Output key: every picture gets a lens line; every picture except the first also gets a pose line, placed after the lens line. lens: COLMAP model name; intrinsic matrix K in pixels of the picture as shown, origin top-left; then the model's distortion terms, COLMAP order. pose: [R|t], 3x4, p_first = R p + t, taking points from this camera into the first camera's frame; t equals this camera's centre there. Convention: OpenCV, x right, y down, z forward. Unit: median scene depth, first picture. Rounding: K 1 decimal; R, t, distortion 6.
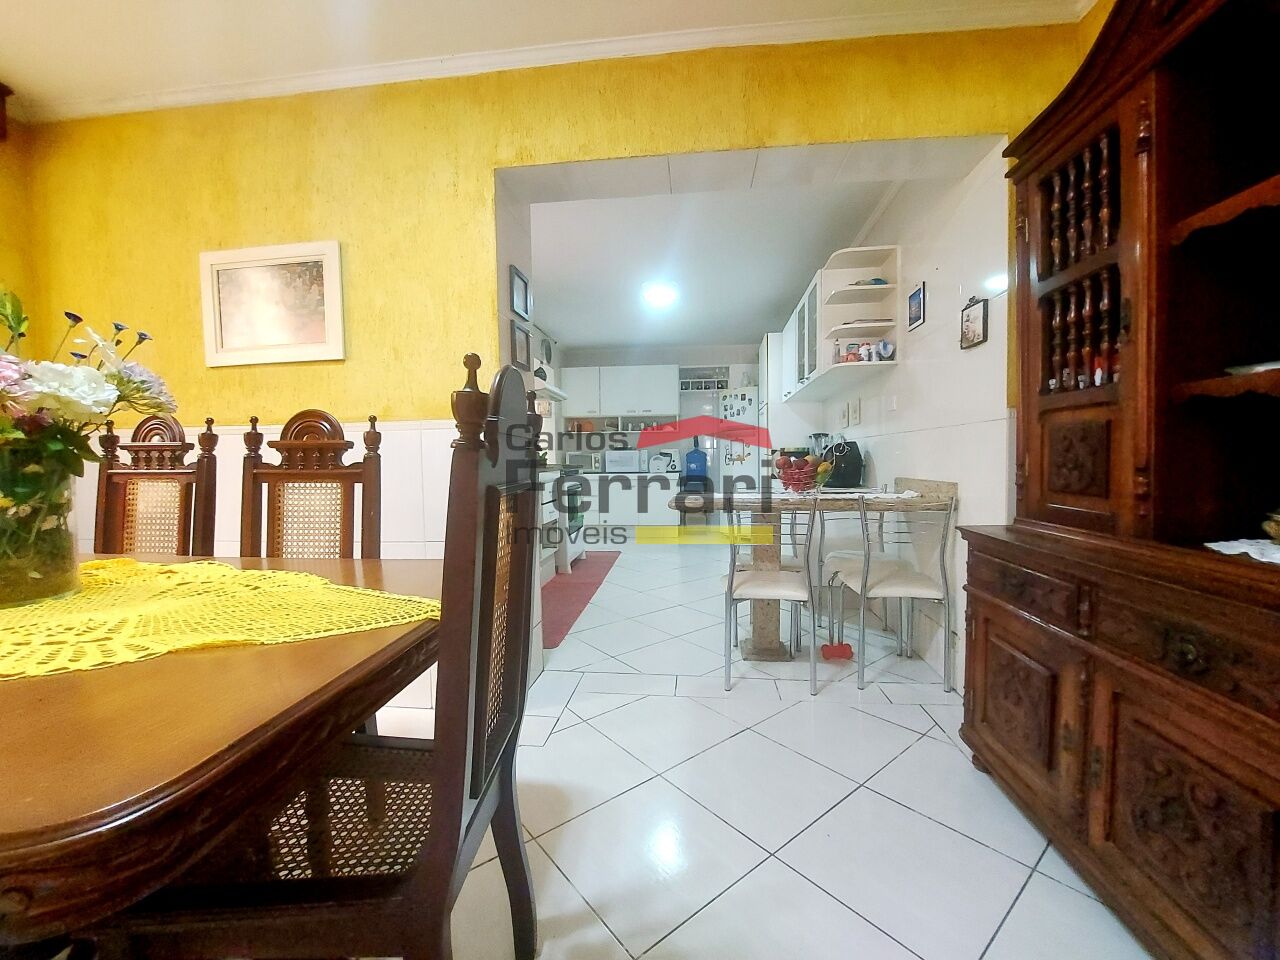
lens RADIAL K [[509.6, 0, 638.6], [0, 509.6, 479.1], [0, 0, 1]] dist [-0.021835, -0.000152]
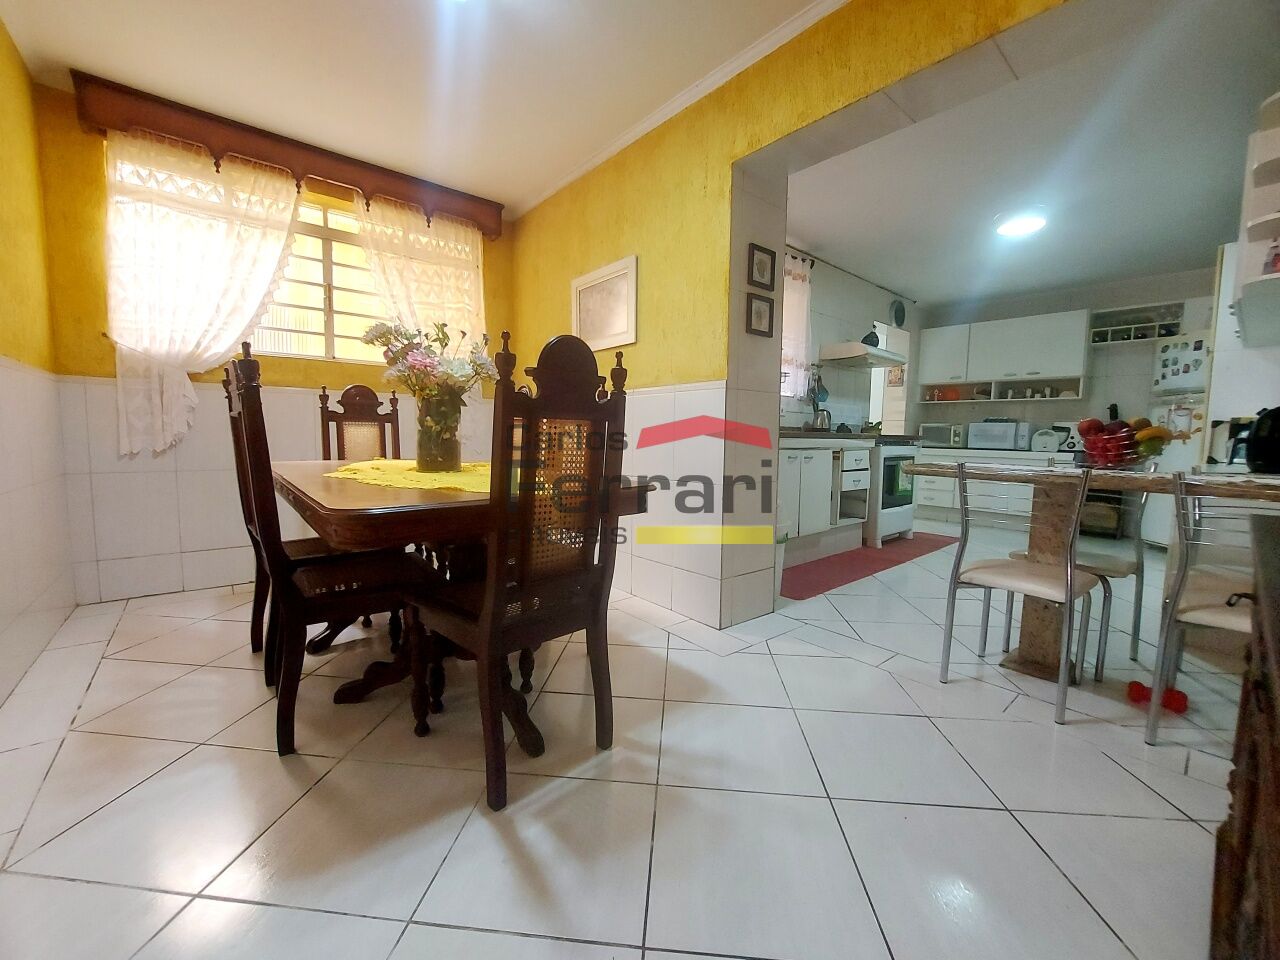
lens RADIAL K [[509.6, 0, 637.6], [0, 509.6, 476.5], [0, 0, 1]] dist [-0.021835, -0.000152]
pose [[0.721733, 0.082804, -0.687201, 0.389242], [-0.054578, 0.996535, 0.062757, 0.037832], [0.690017, -0.007787, 0.723751, 0.006697]]
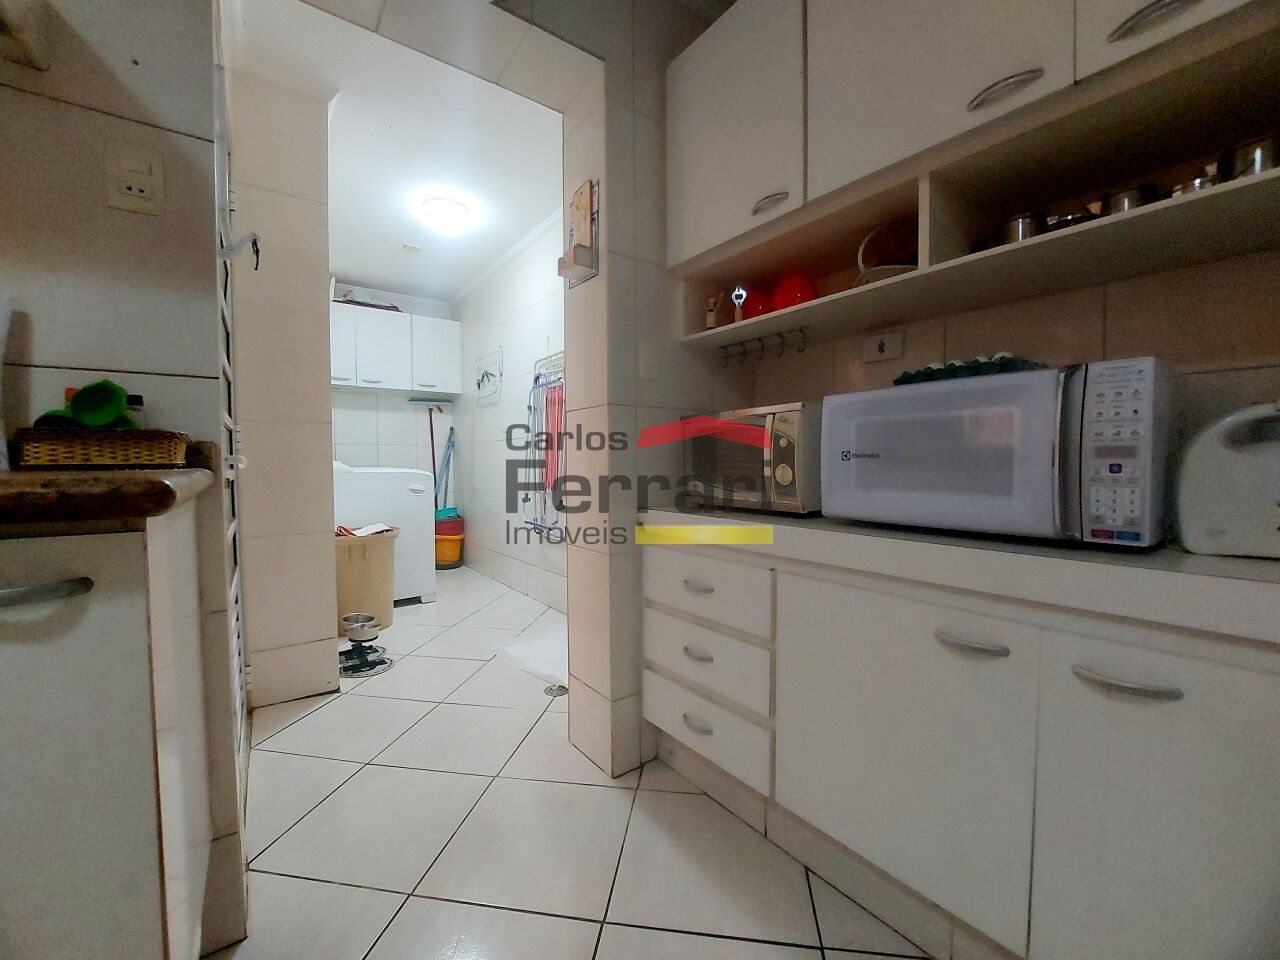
lens RADIAL K [[509.6, 0, 642.0], [0, 509.6, 472.7], [0, 0, 1]] dist [-0.021835, -0.000152]
pose [[0.679397, 0.029727, -0.733169, 0.064286], [-0.032365, 0.999421, 0.010532, -0.088679], [0.733057, 0.016573, 0.679965, 2.653792]]
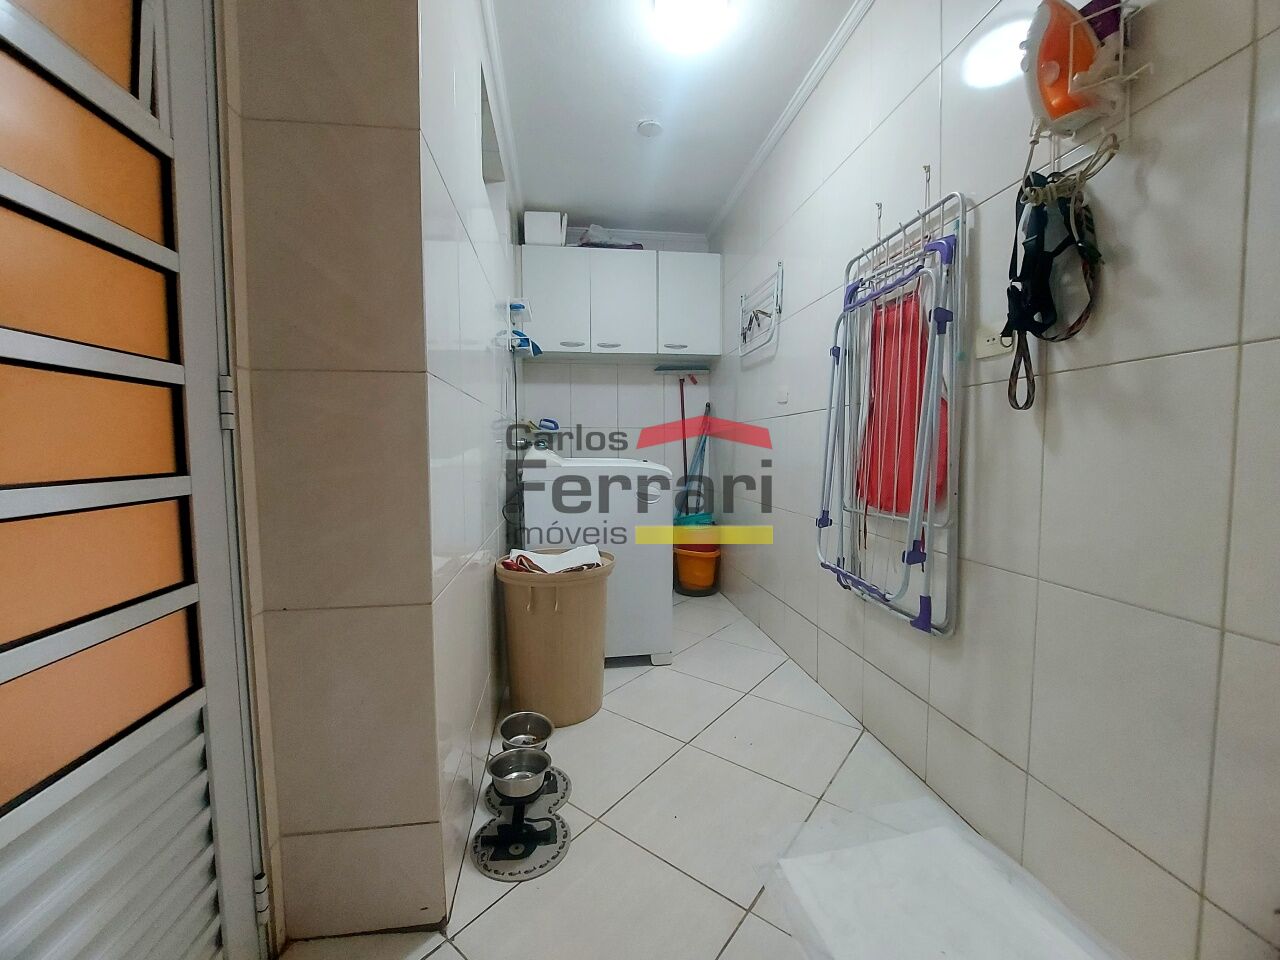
lens RADIAL K [[509.6, 0, 639.3], [0, 509.6, 475.1], [0, 0, 1]] dist [-0.021835, -0.000152]
pose [[0.229303, 0.069499, -0.970871, -0.543986], [-0.036348, 0.997363, 0.062811, -0.098295], [0.972676, 0.020886, 0.231225, 2.944980]]
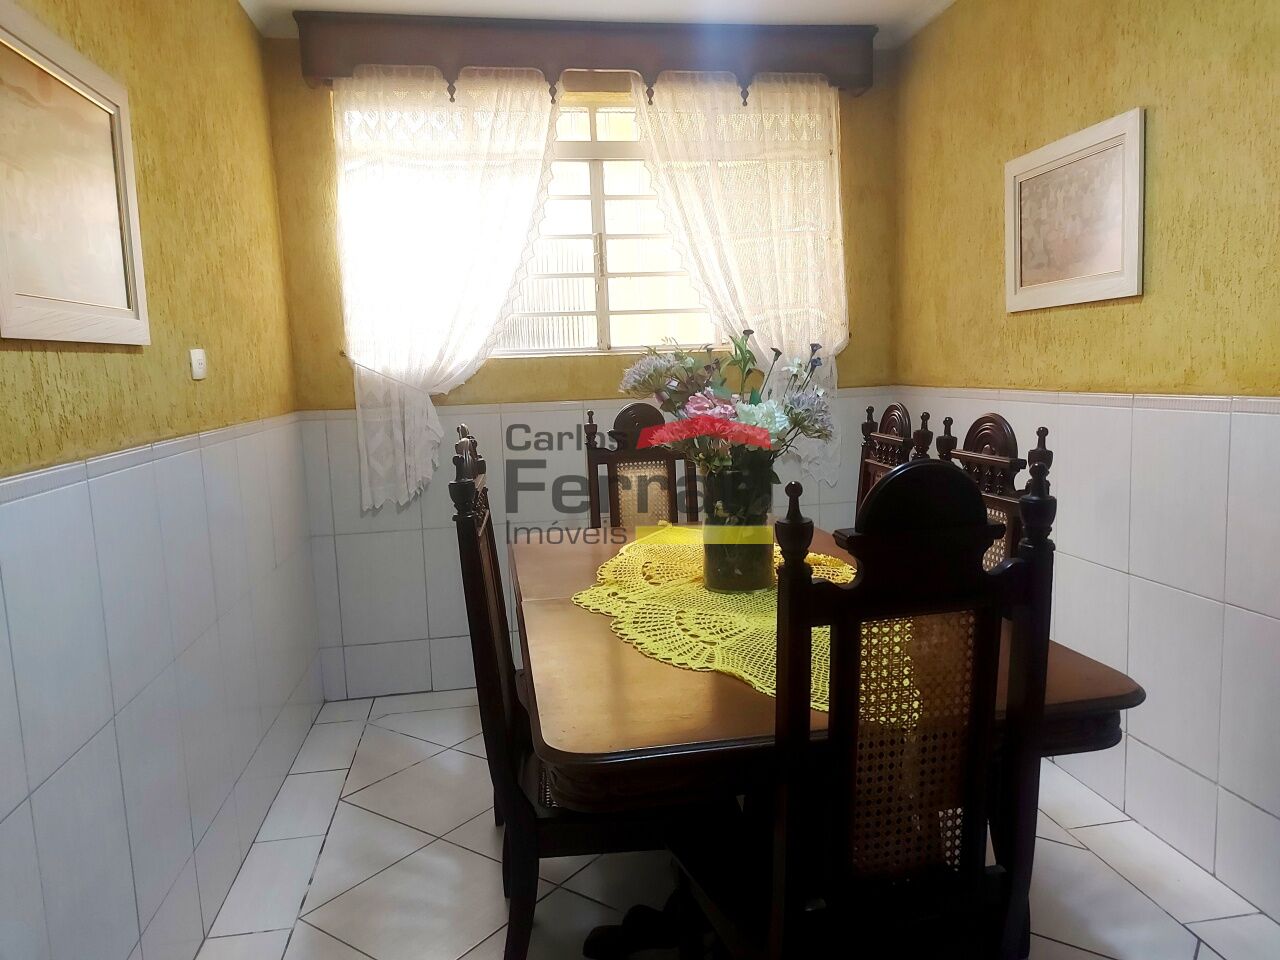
lens RADIAL K [[918.8, 0, 638.2], [0, 918.8, 481.6], [0, 0, 1]] dist [0.063725, -0.088113]
pose [[0.259066, 0.122158, -0.958103, 0.409448], [-0.004305, 0.992106, 0.125330, -0.144602], [0.965850, -0.028344, 0.257547, 0.069228]]
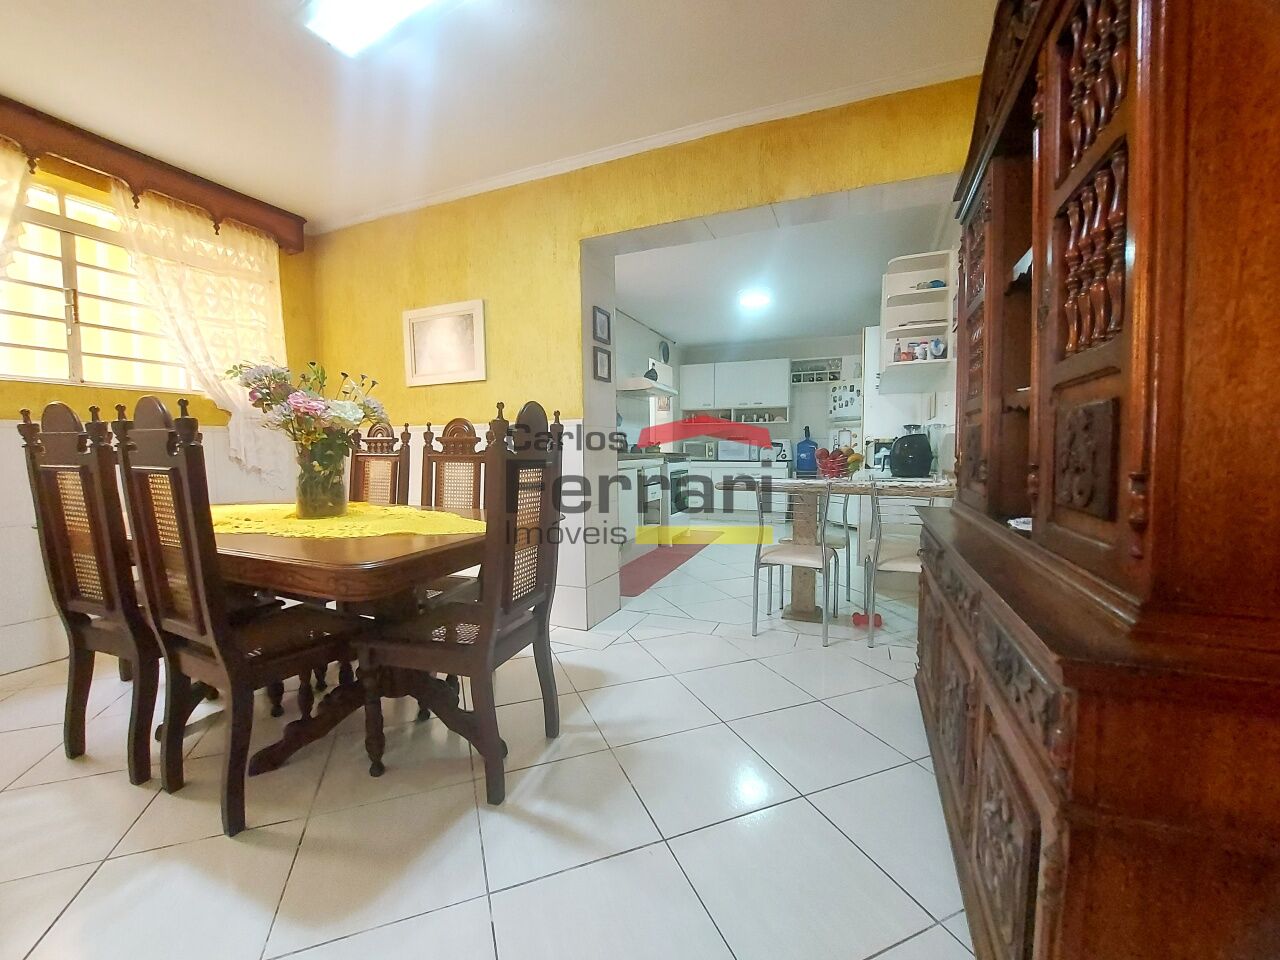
lens RADIAL K [[509.6, 0, 637.4], [0, 509.6, 478.5], [0, 0, 1]] dist [-0.021835, -0.000152]
pose [[0.957264, 0.024007, -0.288219, 0.267784], [-0.017786, 0.999549, 0.024184, 0.006142], [0.288670, -0.018024, 0.957259, -0.286602]]
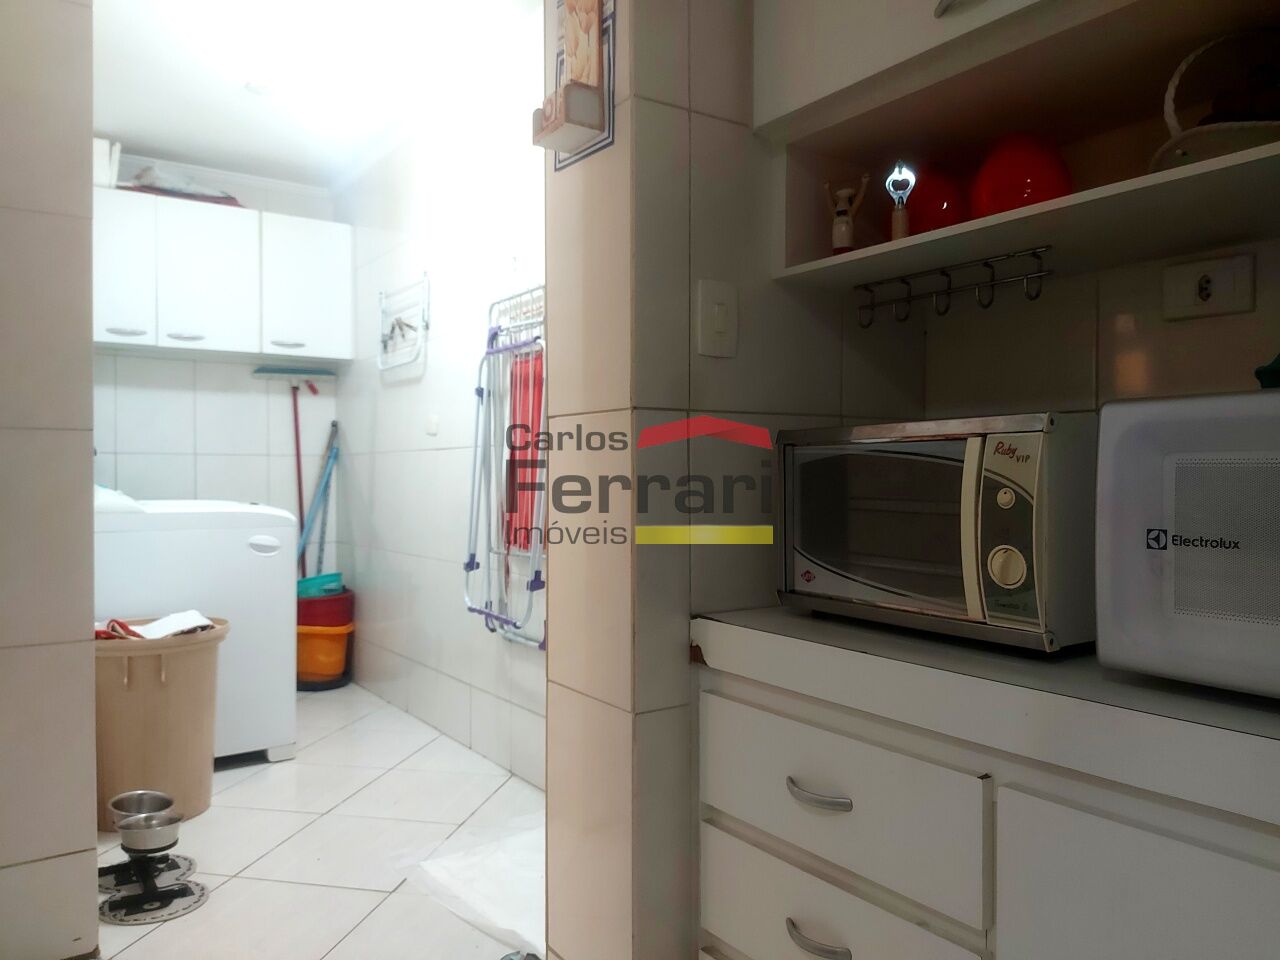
lens RADIAL K [[918.8, 0, 643.2], [0, 918.8, 479.8], [0, 0, 1]] dist [0.063725, -0.088113]
pose [[0.646954, 0.025635, -0.762098, -0.001803], [-0.040346, 0.999186, -0.000640, -0.125370], [0.761461, 0.031162, 0.647461, 2.696503]]
